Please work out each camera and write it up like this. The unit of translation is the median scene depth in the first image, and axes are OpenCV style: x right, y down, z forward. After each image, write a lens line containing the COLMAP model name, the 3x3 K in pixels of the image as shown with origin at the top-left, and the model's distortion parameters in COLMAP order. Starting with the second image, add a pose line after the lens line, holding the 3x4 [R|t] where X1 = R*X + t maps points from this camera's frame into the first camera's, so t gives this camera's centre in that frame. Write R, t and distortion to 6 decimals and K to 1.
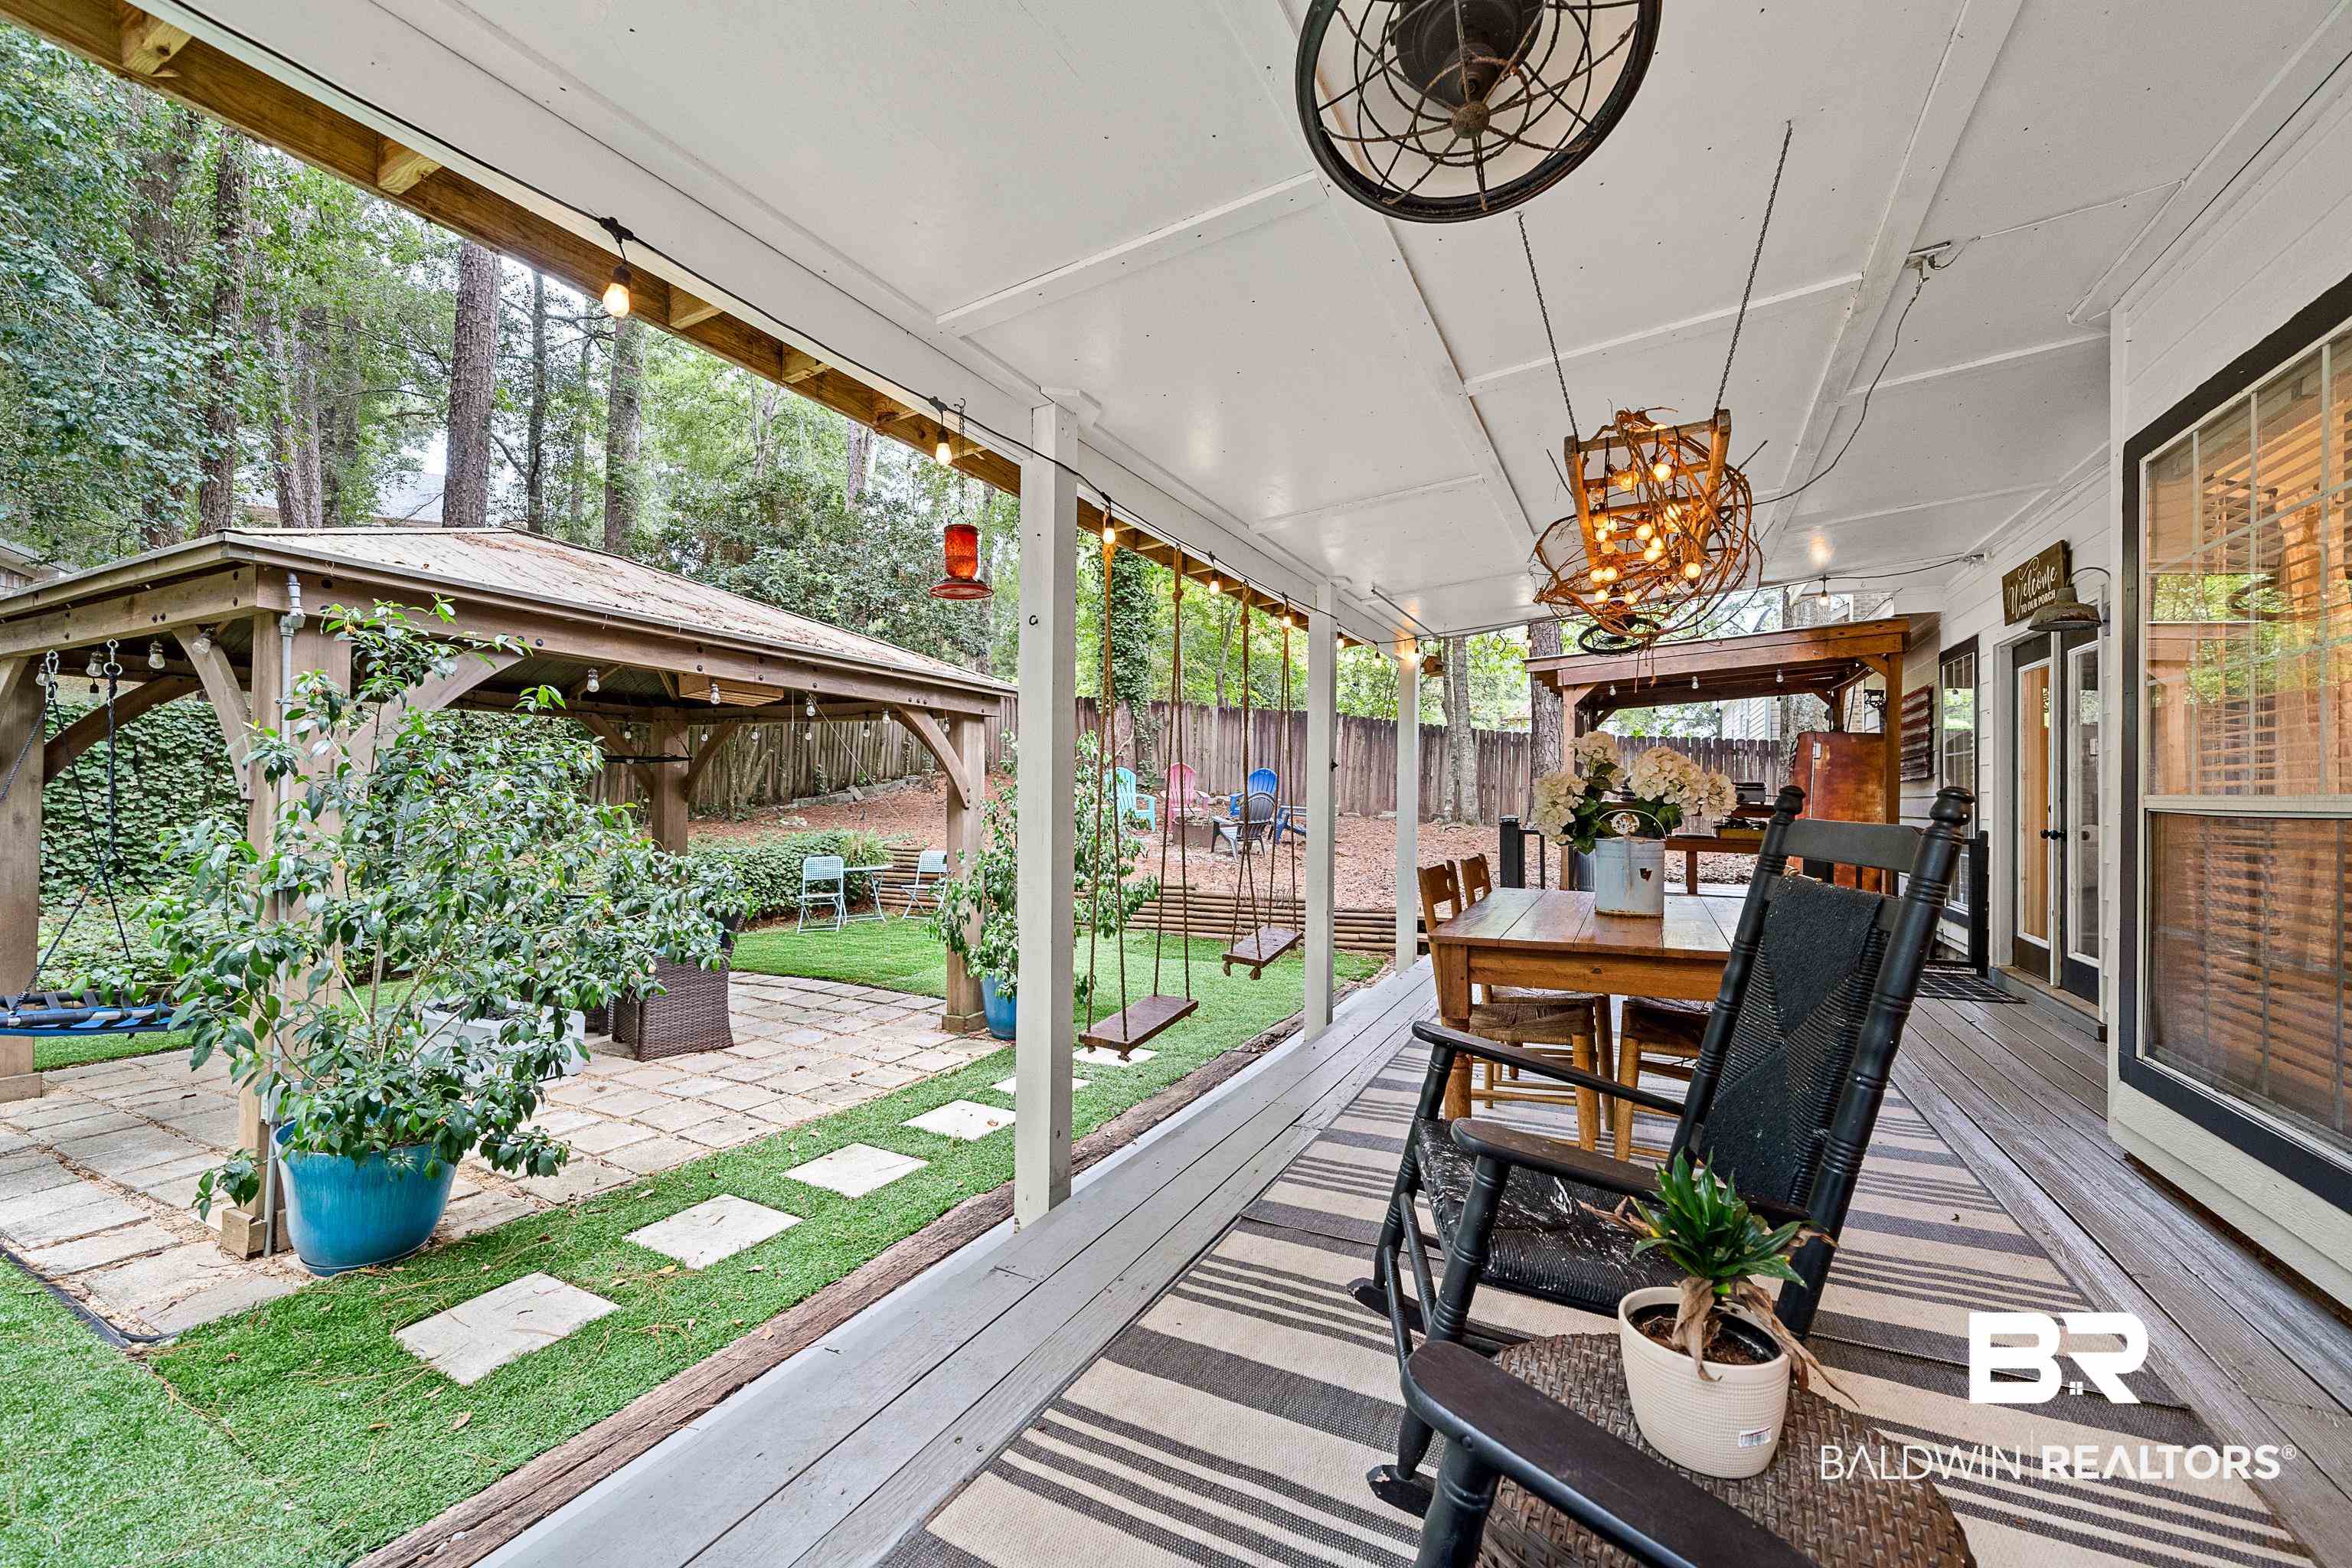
lens RADIAL K [[956.4, 0, 1154.1], [0, 956.4, 784.3], [0, 0, 1]] dist [-0.000231, -0.000969]
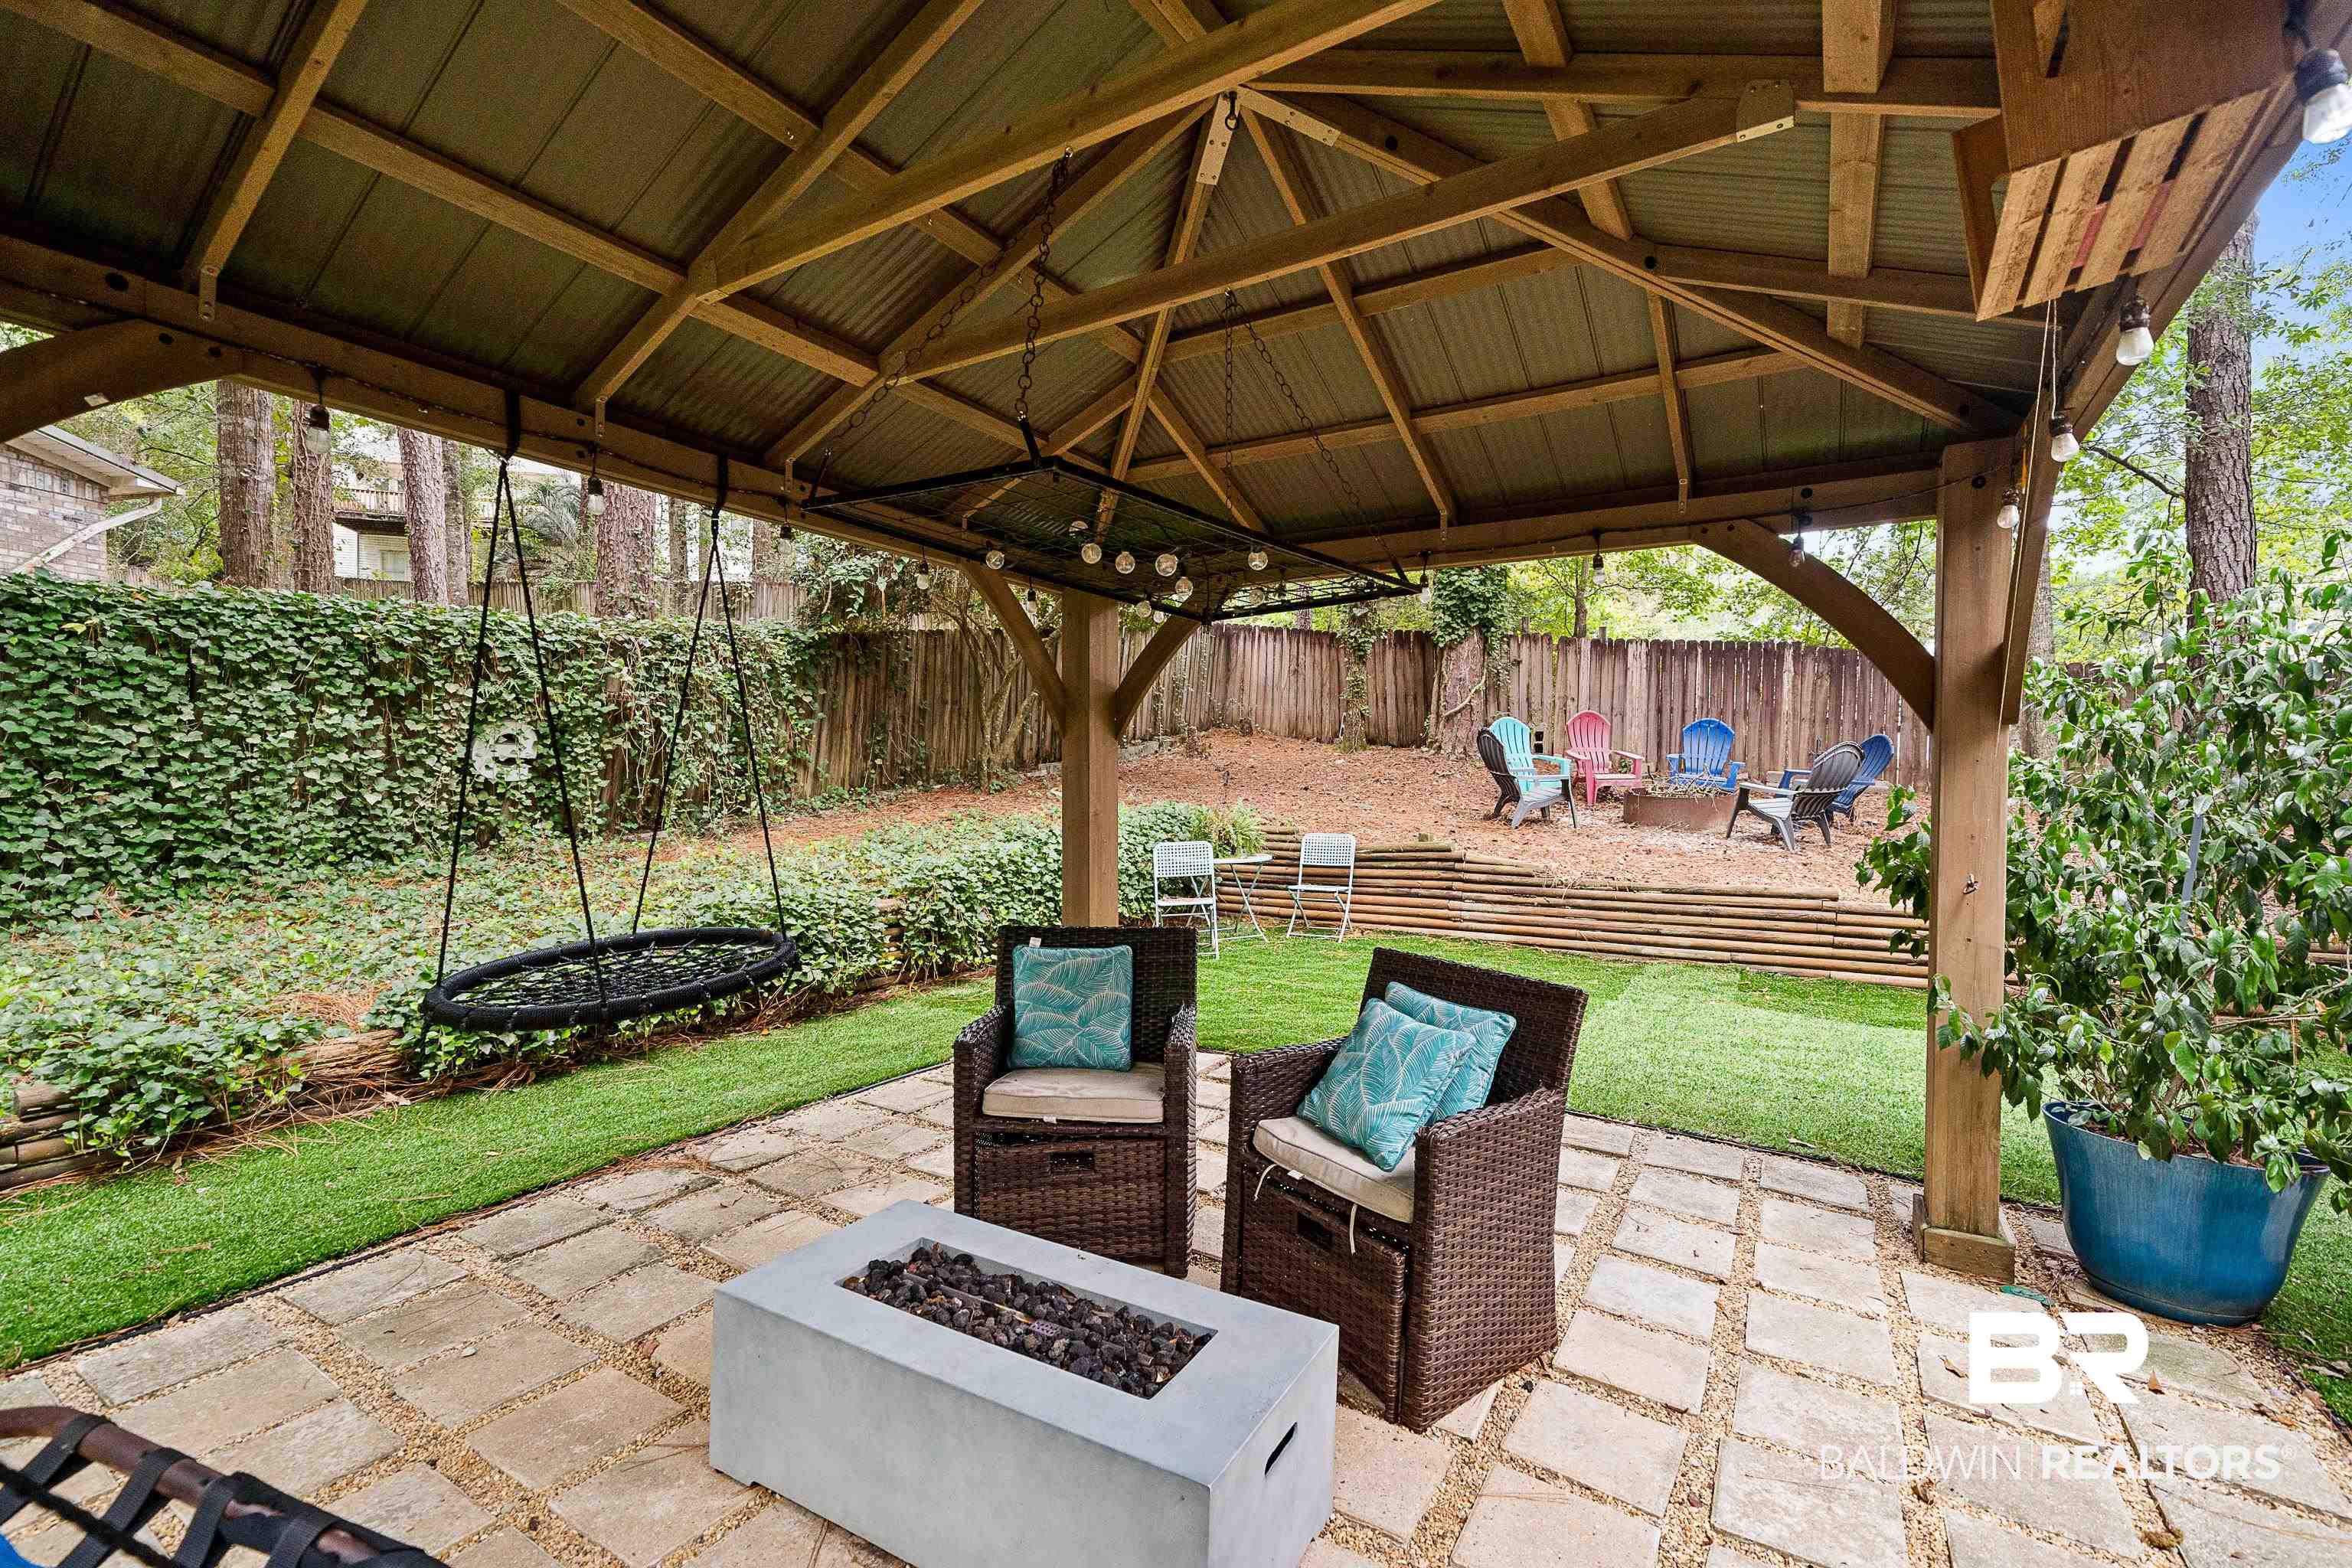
lens RADIAL K [[1020.3, 0, 1173.3], [0, 1020.3, 788.4], [0, 0, 1]] dist [-0.009812, 0.000822]
pose [[0.996191, 0.000352, -0.087200, -0.387799], [0.001632, 0.999741, 0.022678, 0.031633], [0.087186, -0.022733, 0.995933, 0.413474]]
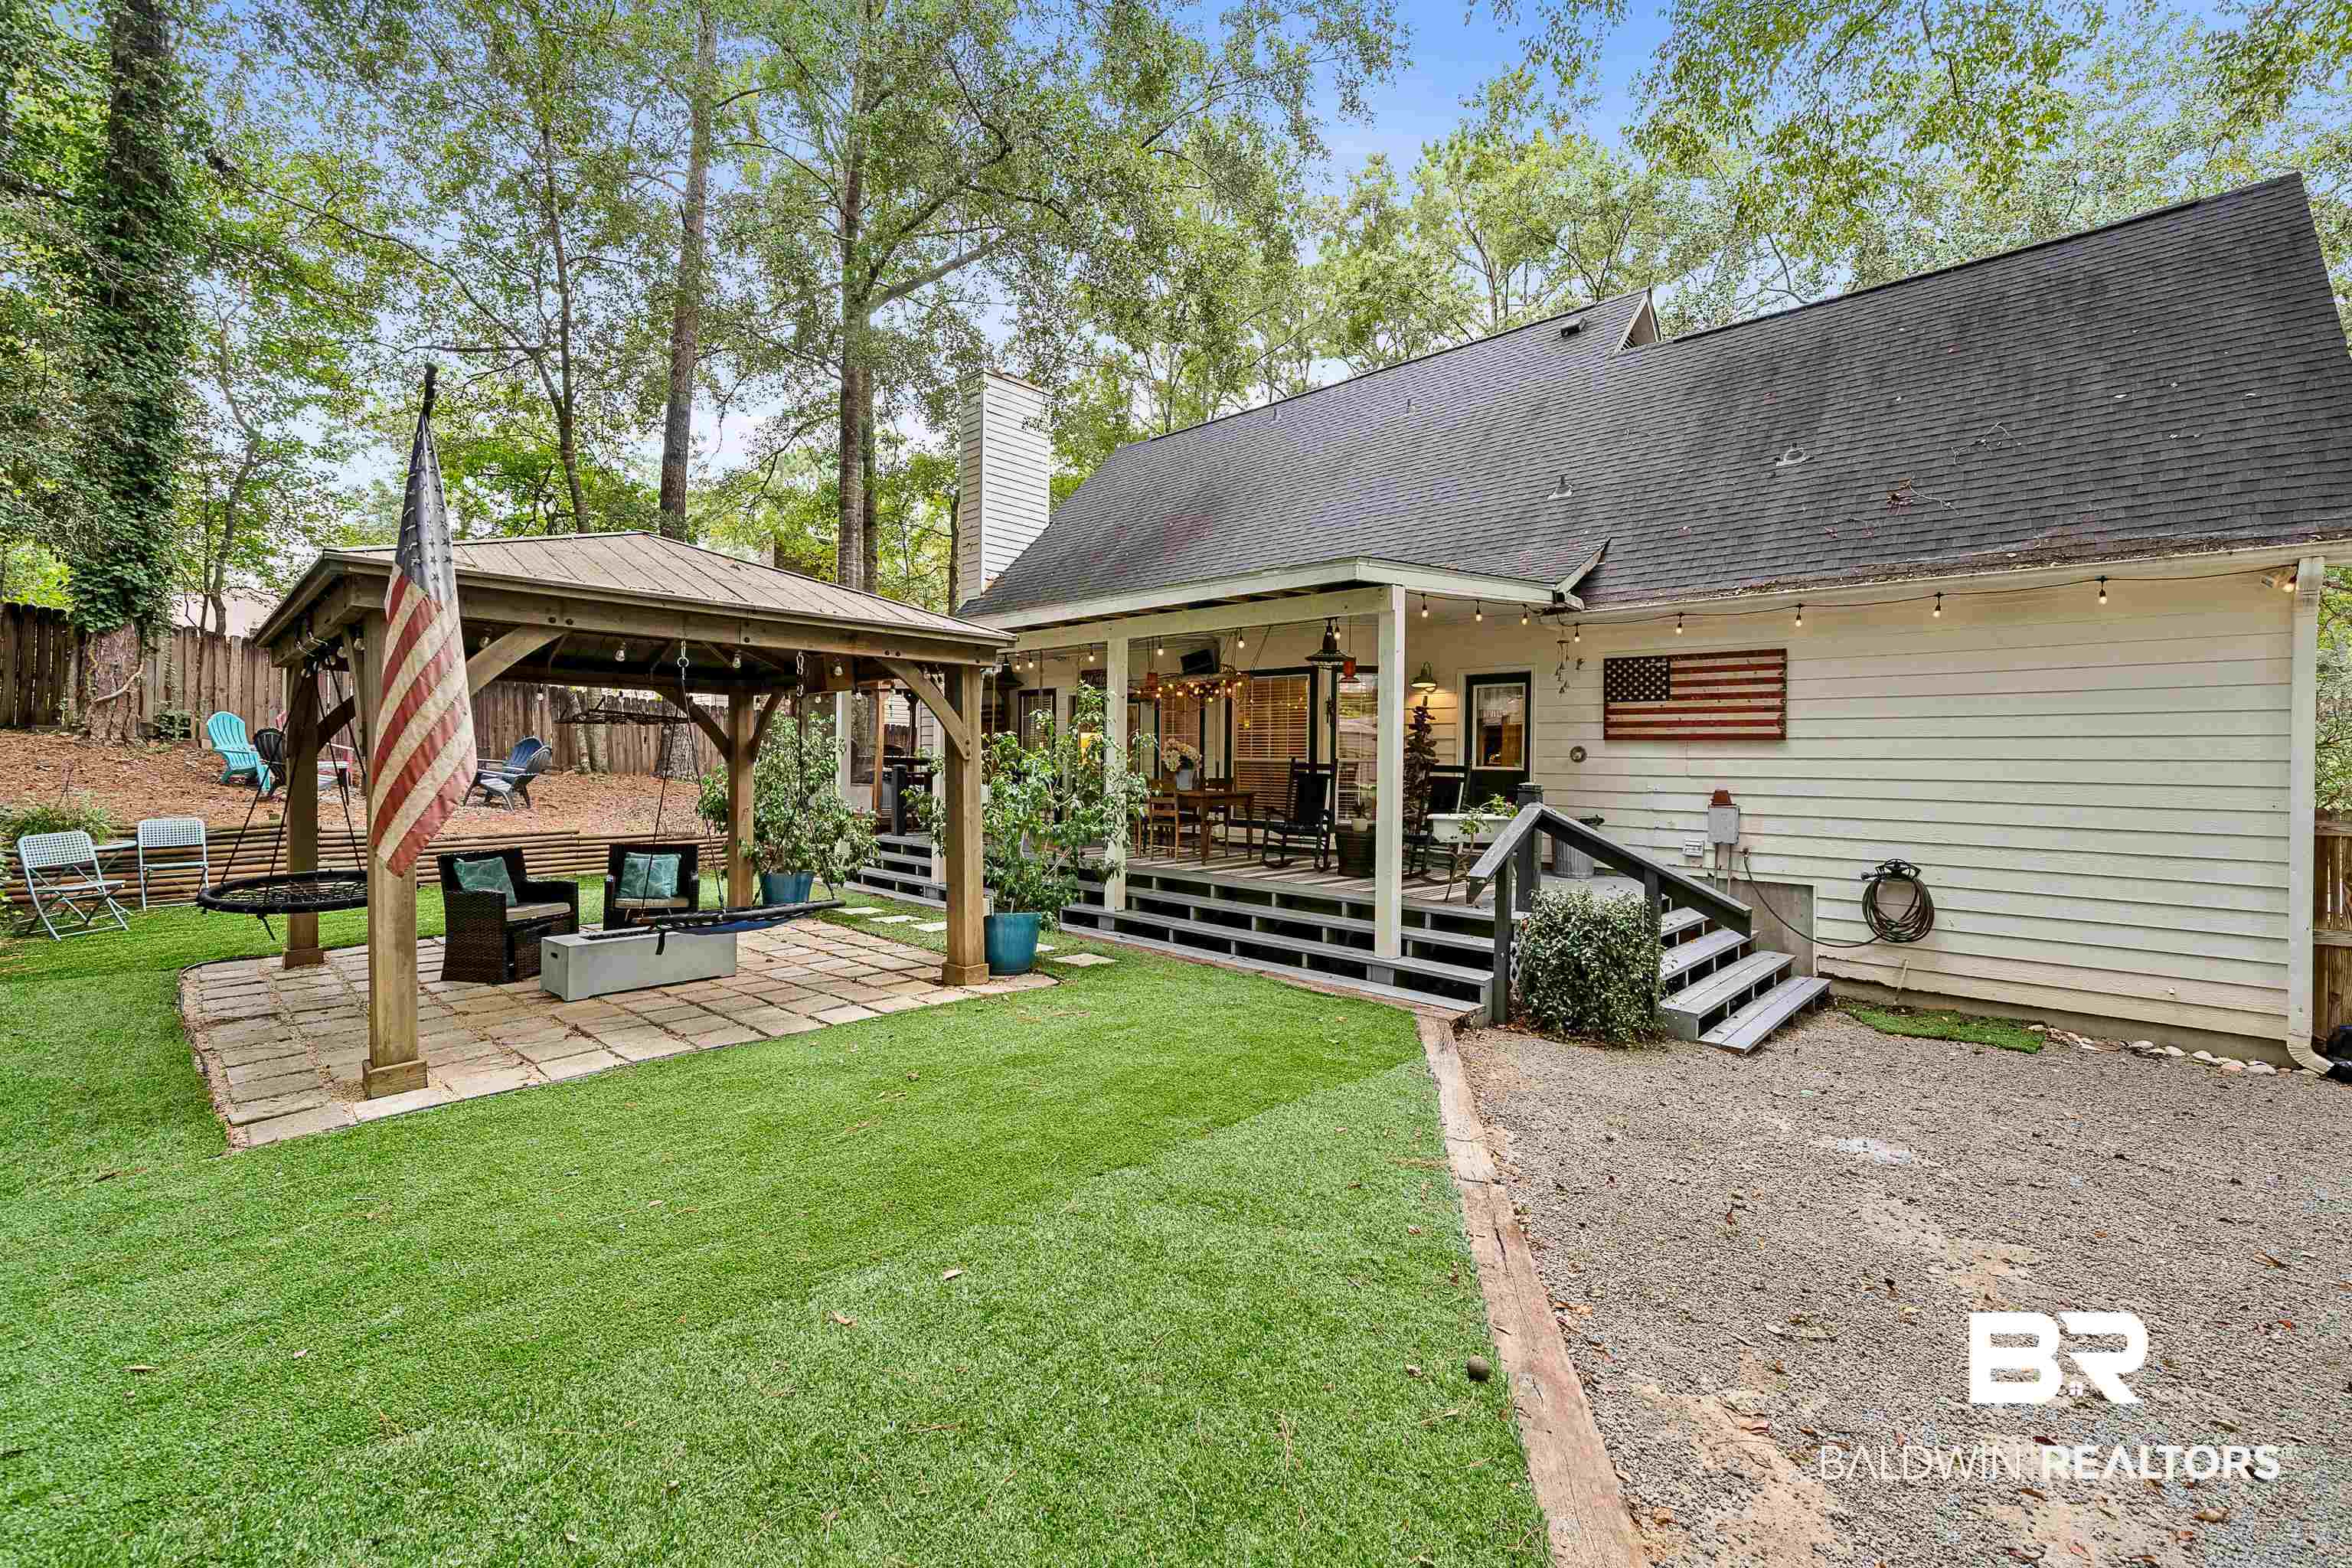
lens RADIAL K [[956.4, 0, 1155.4], [0, 956.4, 764.8], [0, 0, 1]] dist [-0.000231, -0.000969]
pose [[0.288169, -0.008936, 0.957538, -1.044830], [-0.021532, 0.999643, 0.015809, -0.004451], [-0.957337, -0.025173, 0.287874, 0.025522]]
